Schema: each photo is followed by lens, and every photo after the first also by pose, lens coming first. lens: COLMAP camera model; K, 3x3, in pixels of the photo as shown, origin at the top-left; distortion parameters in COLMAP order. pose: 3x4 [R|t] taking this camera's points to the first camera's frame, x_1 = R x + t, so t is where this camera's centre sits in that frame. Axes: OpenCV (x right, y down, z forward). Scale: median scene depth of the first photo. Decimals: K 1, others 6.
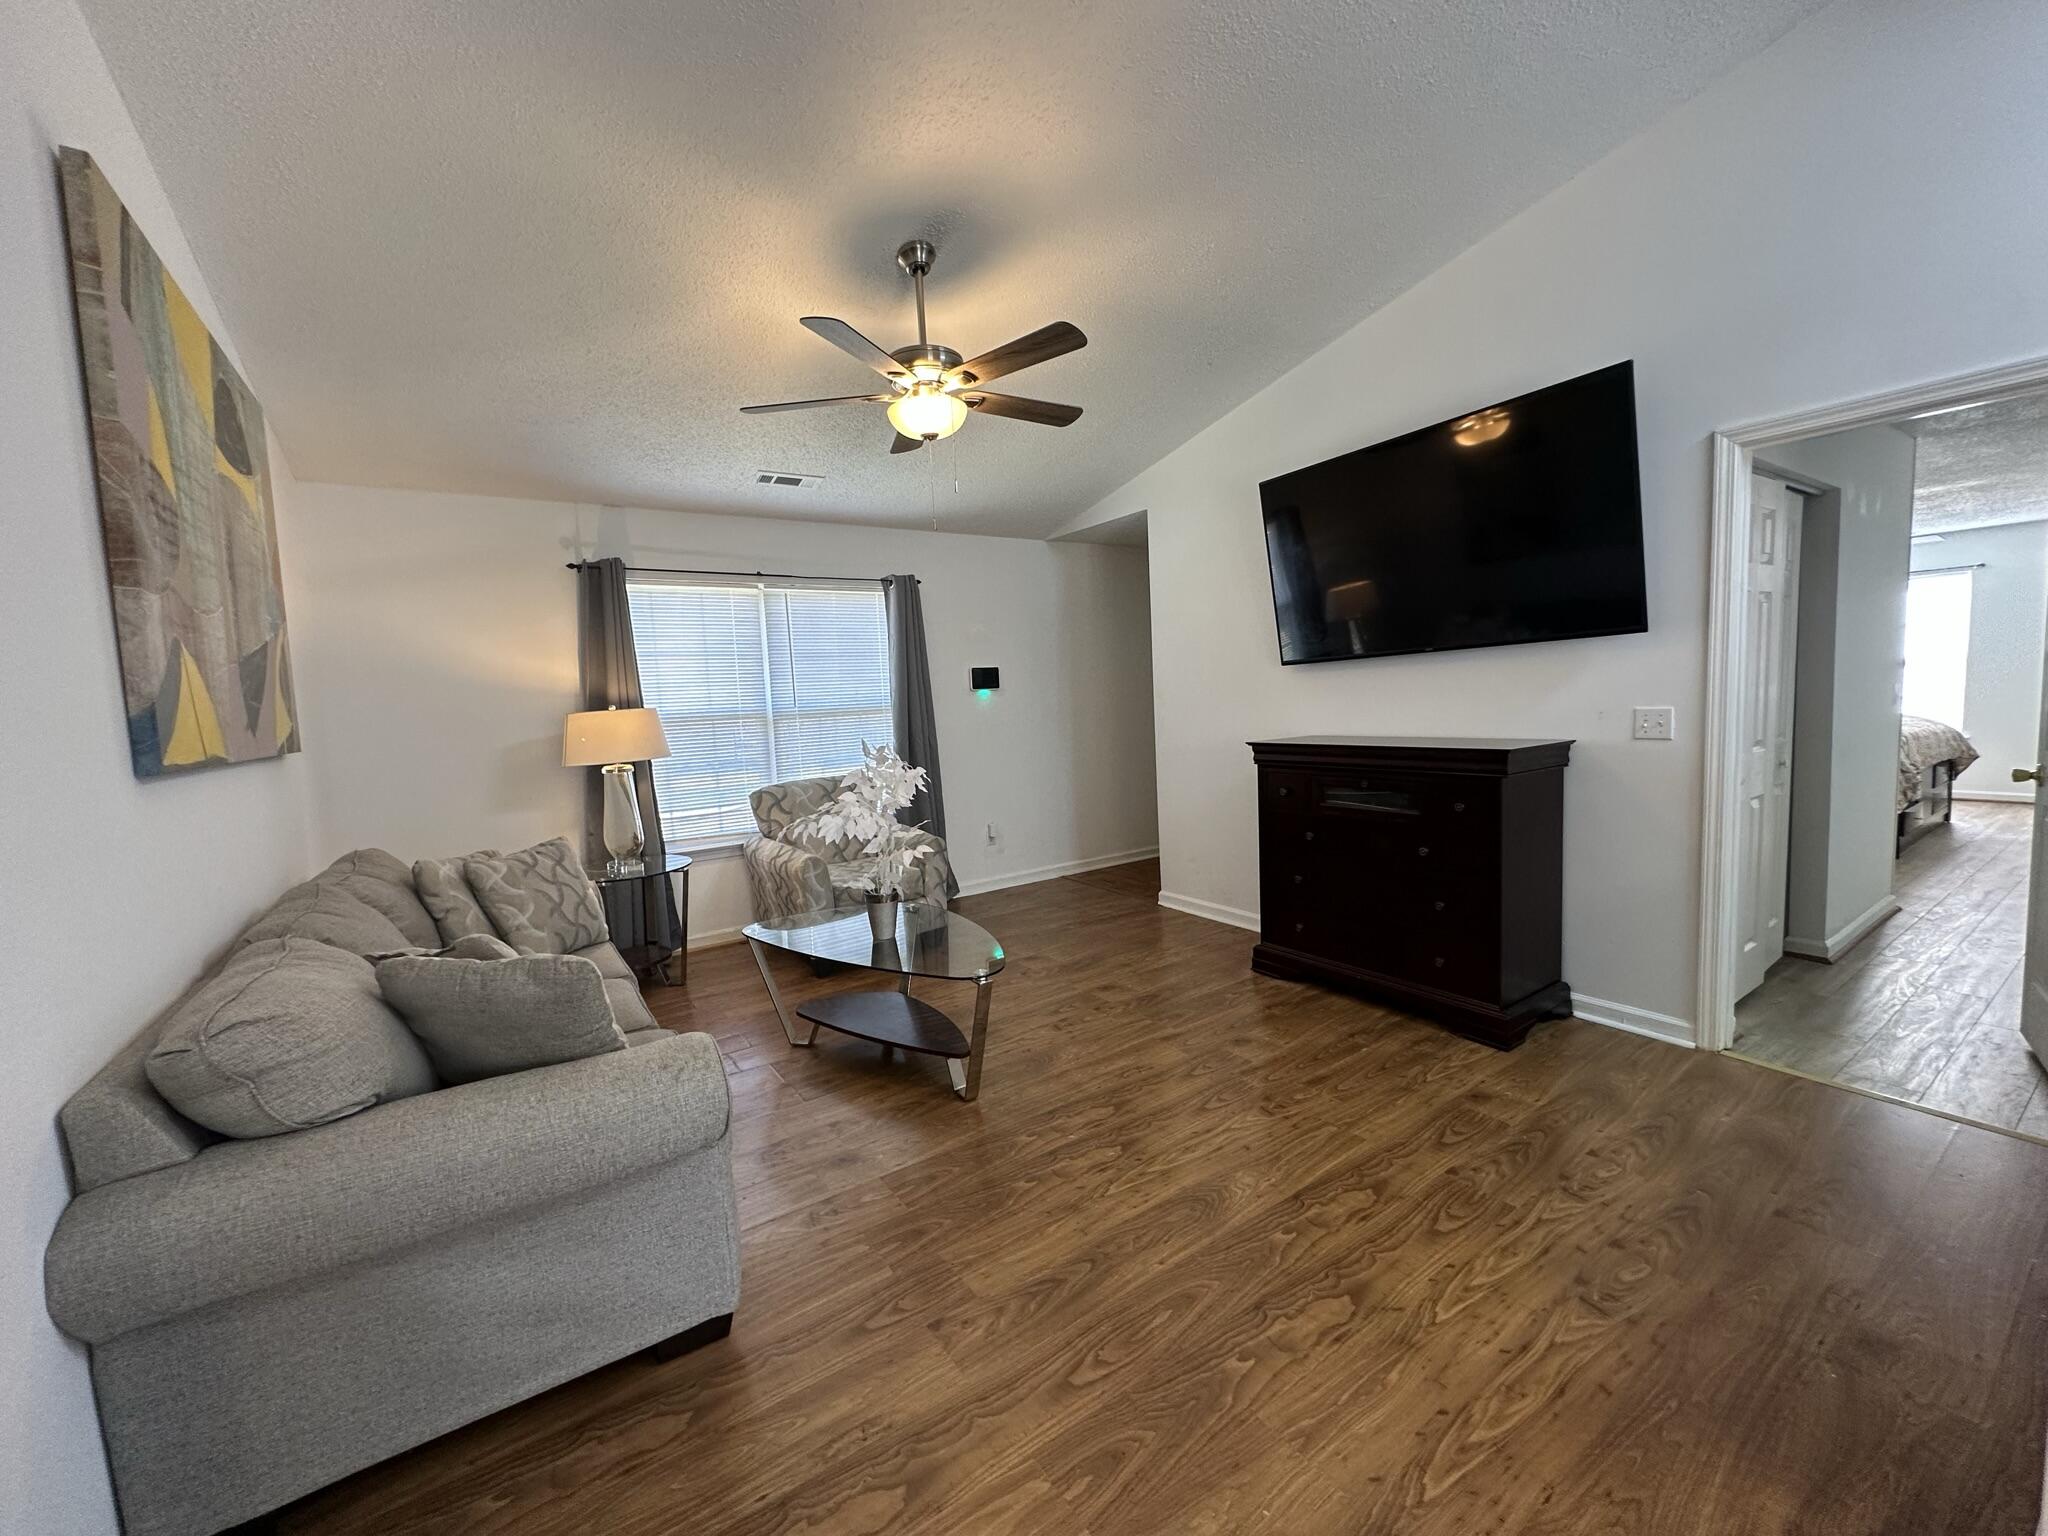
lens RADIAL K [[822.2, 0, 1020.5], [0, 822.2, 764.6], [0, 0, 1]] dist [-0.003900, 0.001156]
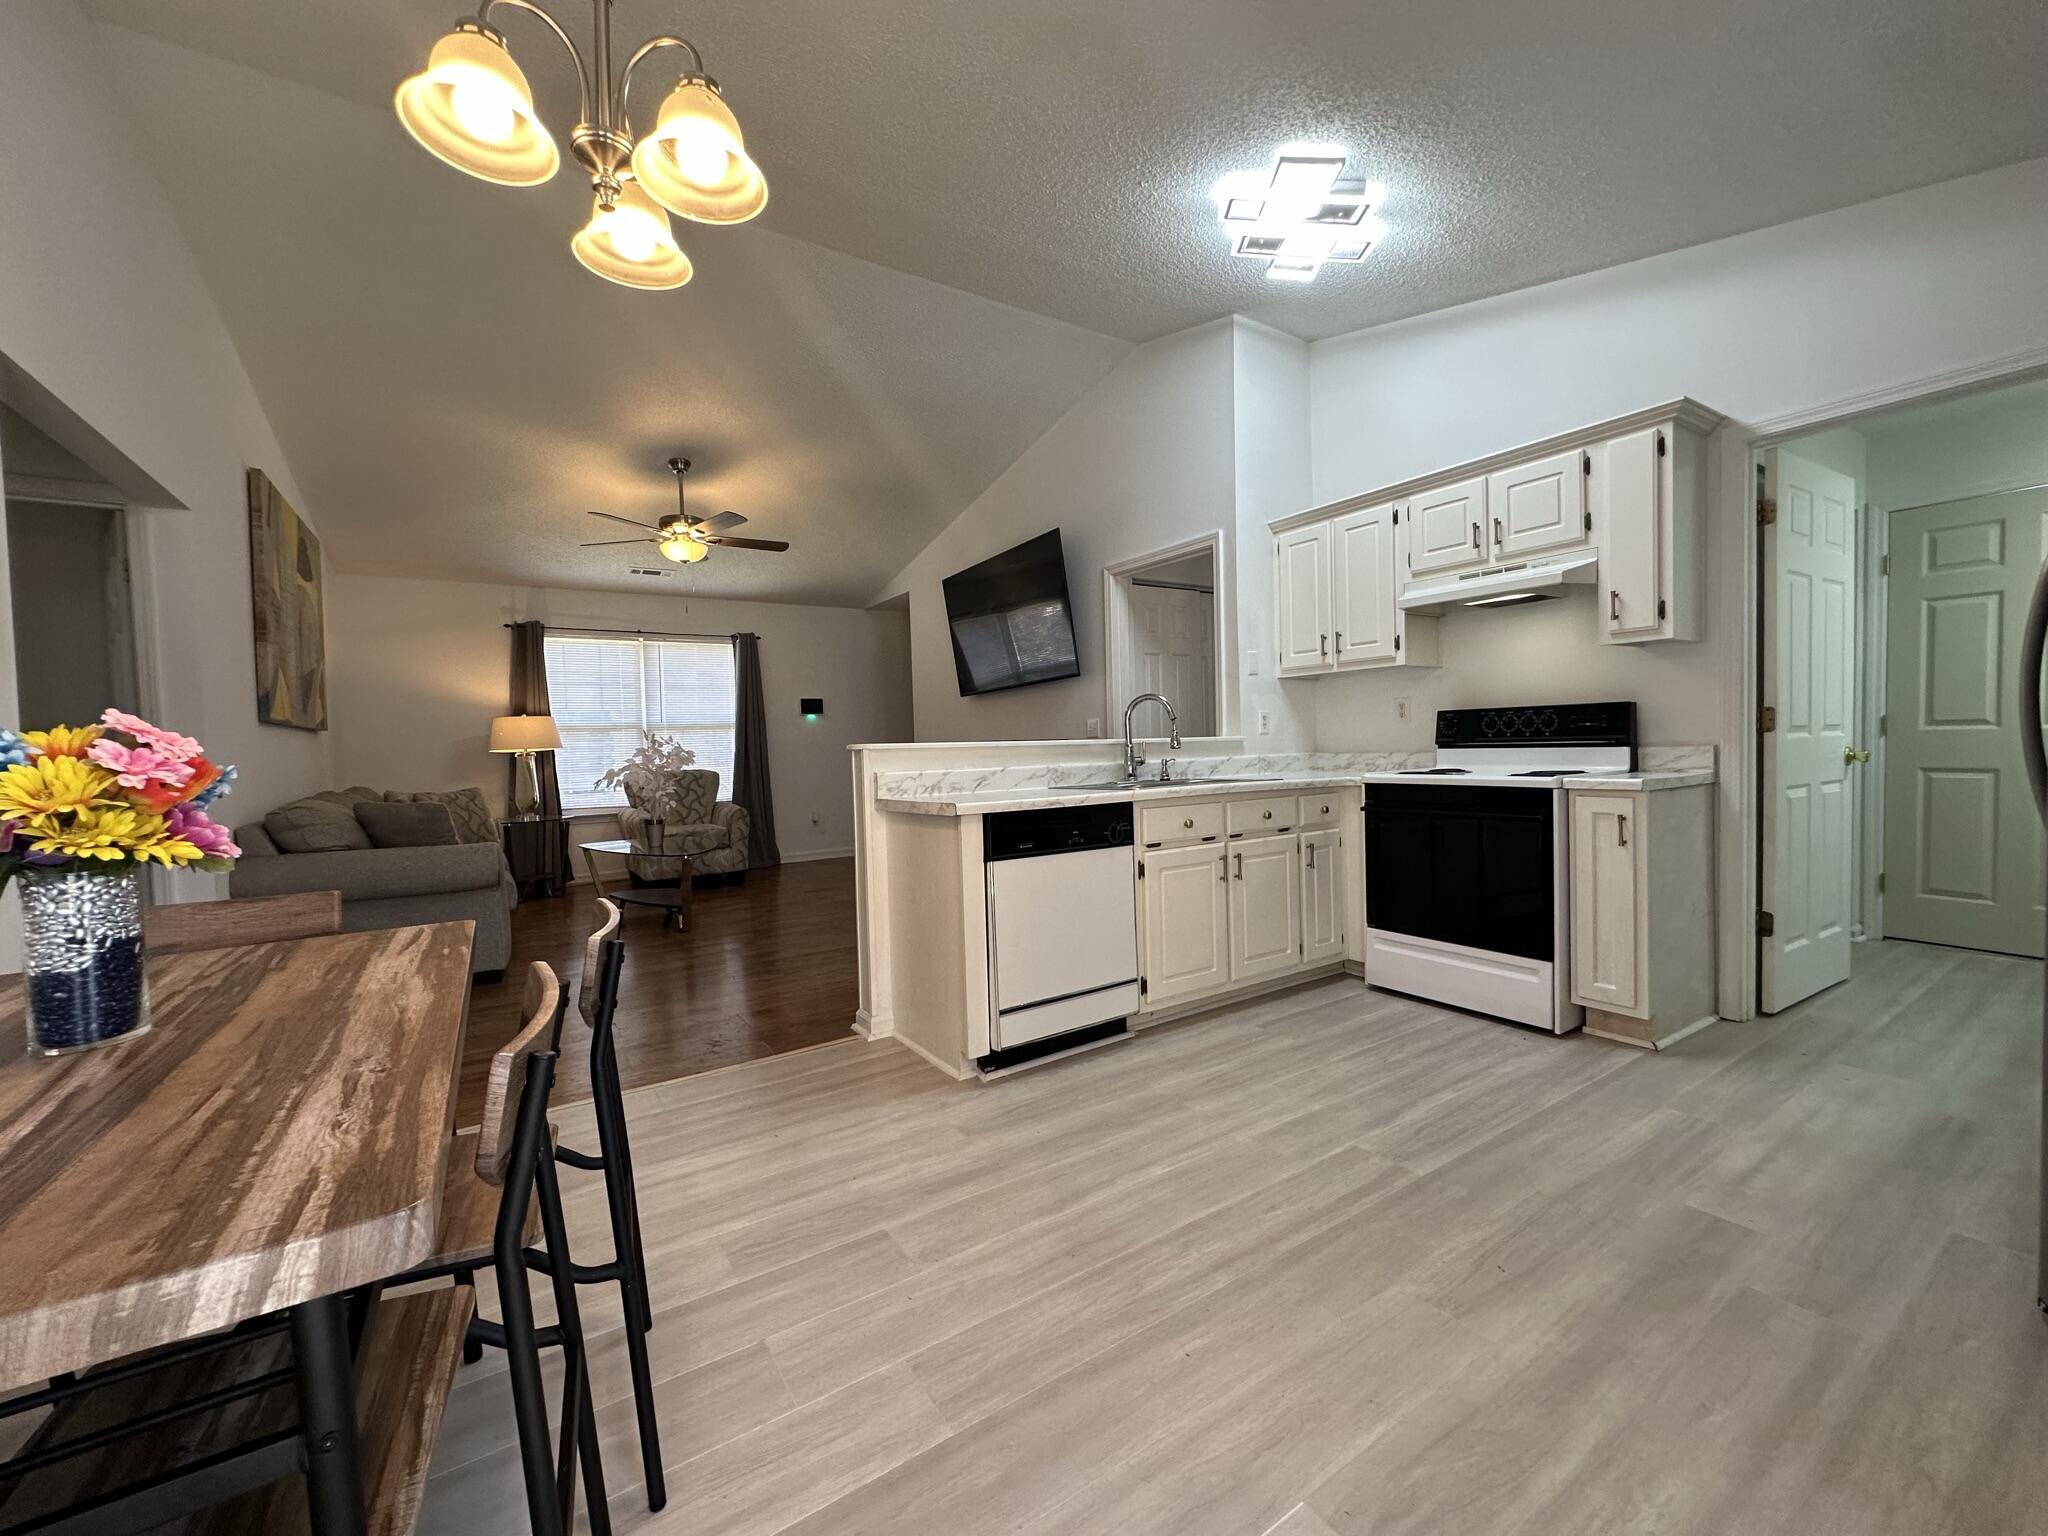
lens RADIAL K [[822.2, 0, 1021.1], [0, 822.2, 762.6], [0, 0, 1]] dist [-0.003900, 0.001156]
pose [[0.999672, 0.018017, -0.018213, 0.679408], [-0.019083, 0.998009, -0.060118, 0.135881], [0.017094, 0.060446, 0.998025, -0.768170]]
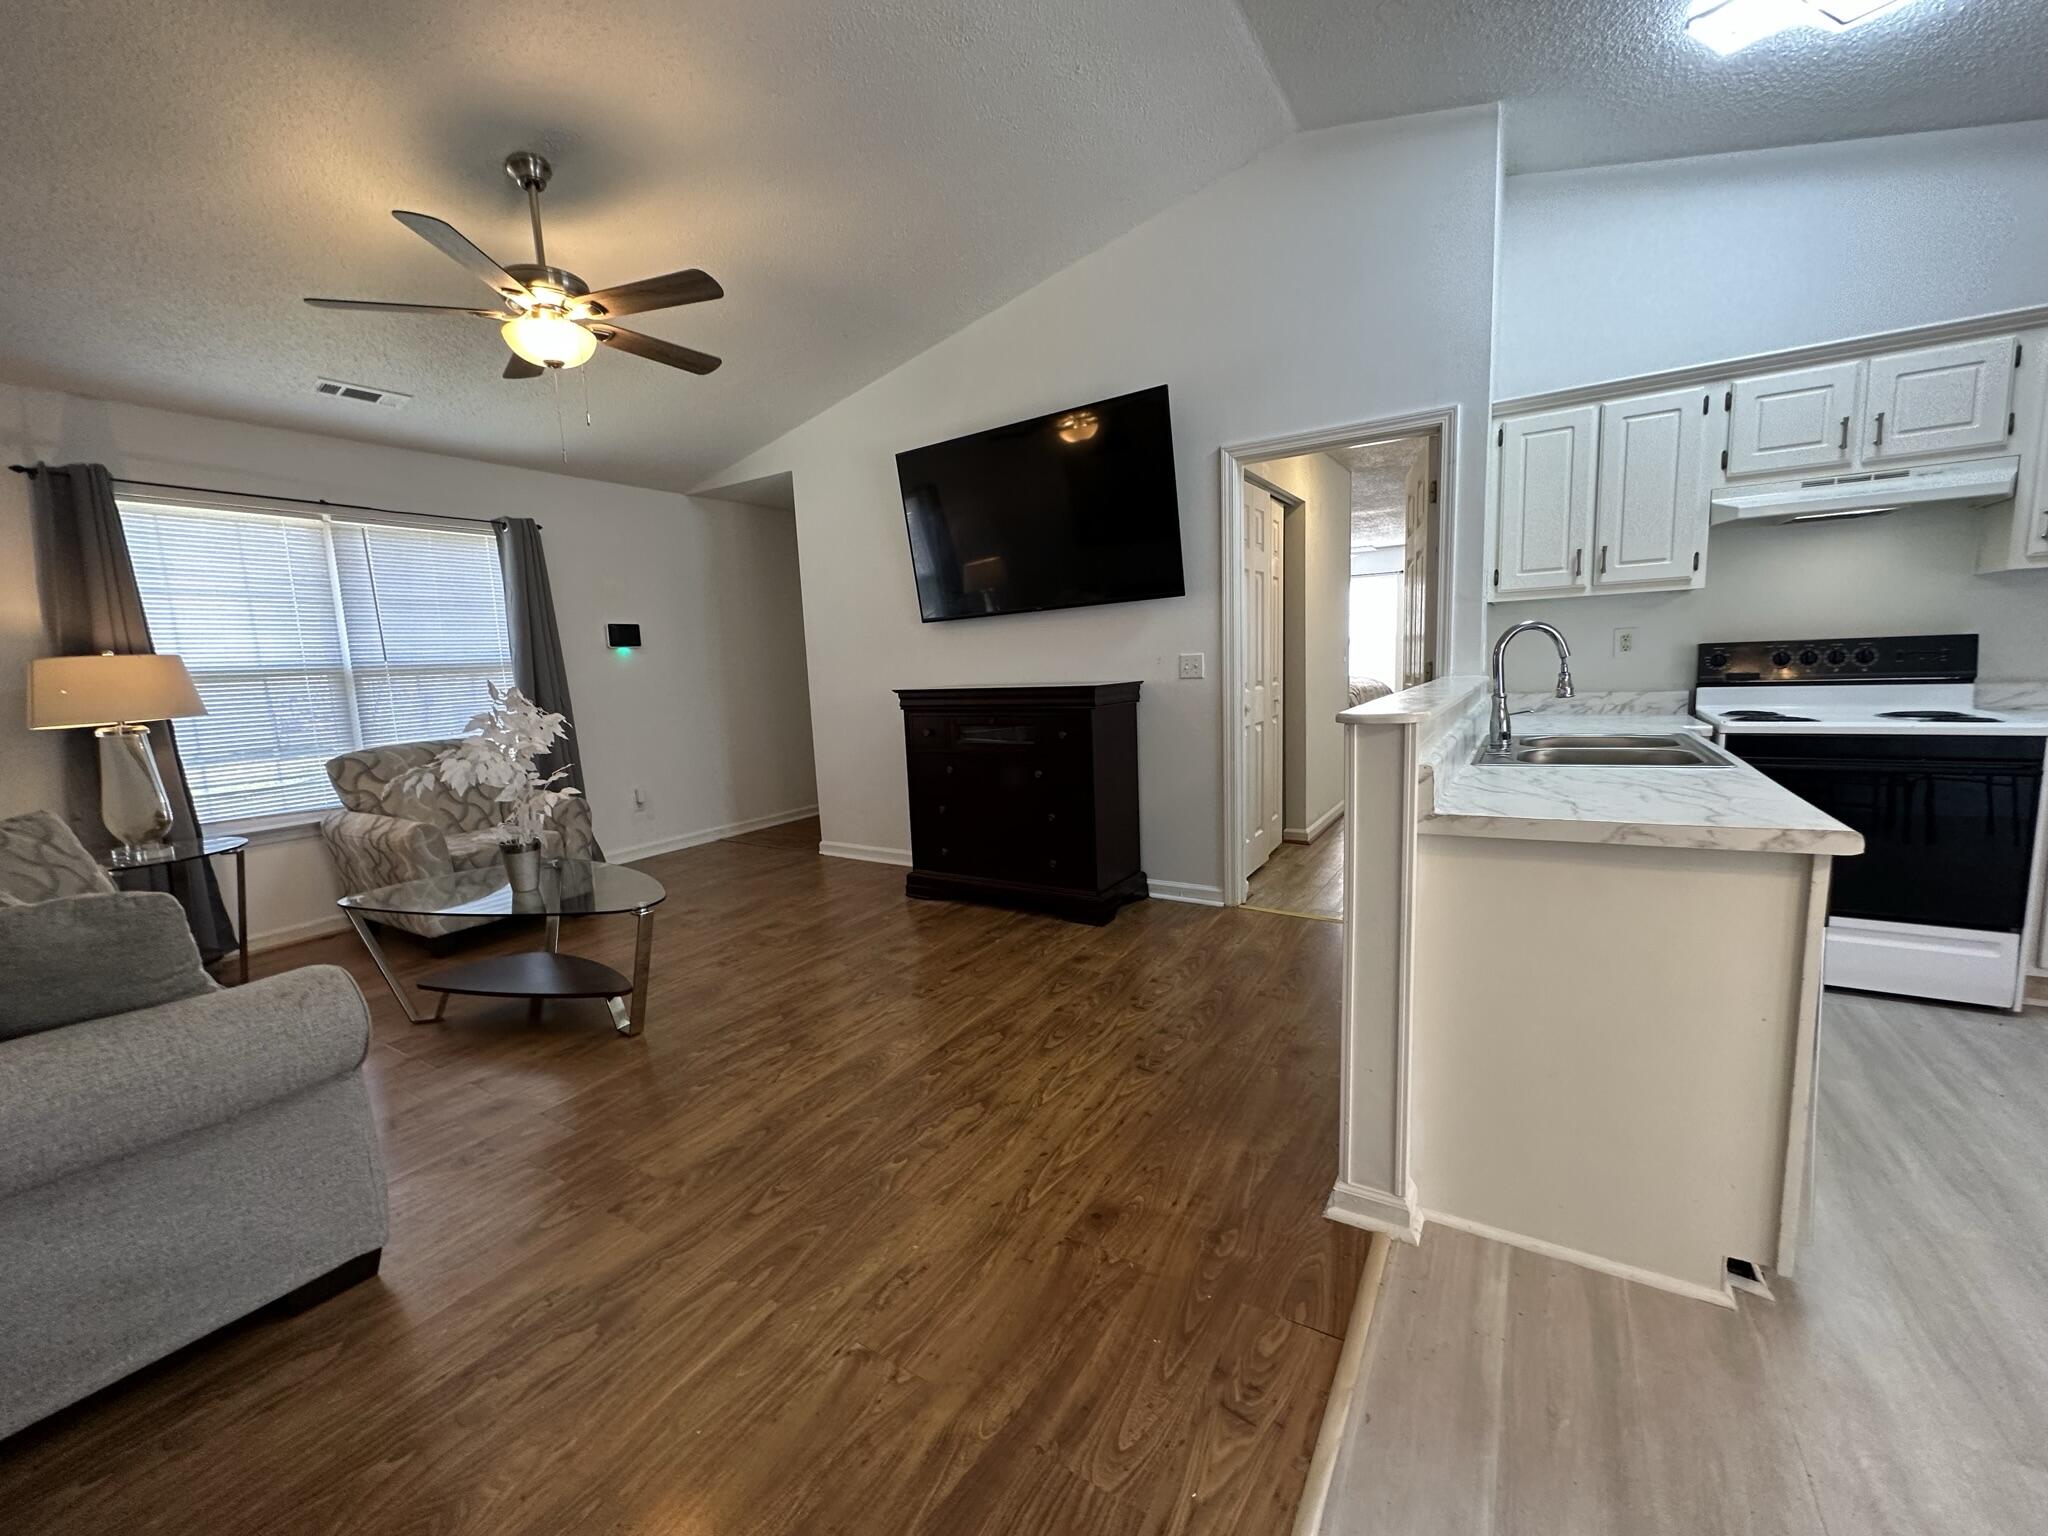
lens RADIAL K [[822.2, 0, 1025.0], [0, 822.2, 764.9], [0, 0, 1]] dist [-0.003900, 0.001156]
pose [[0.915458, -0.044315, 0.399965, -0.011502], [0.034494, 0.998901, 0.031724, 0.060192], [-0.400931, -0.015246, 0.915981, -0.111959]]
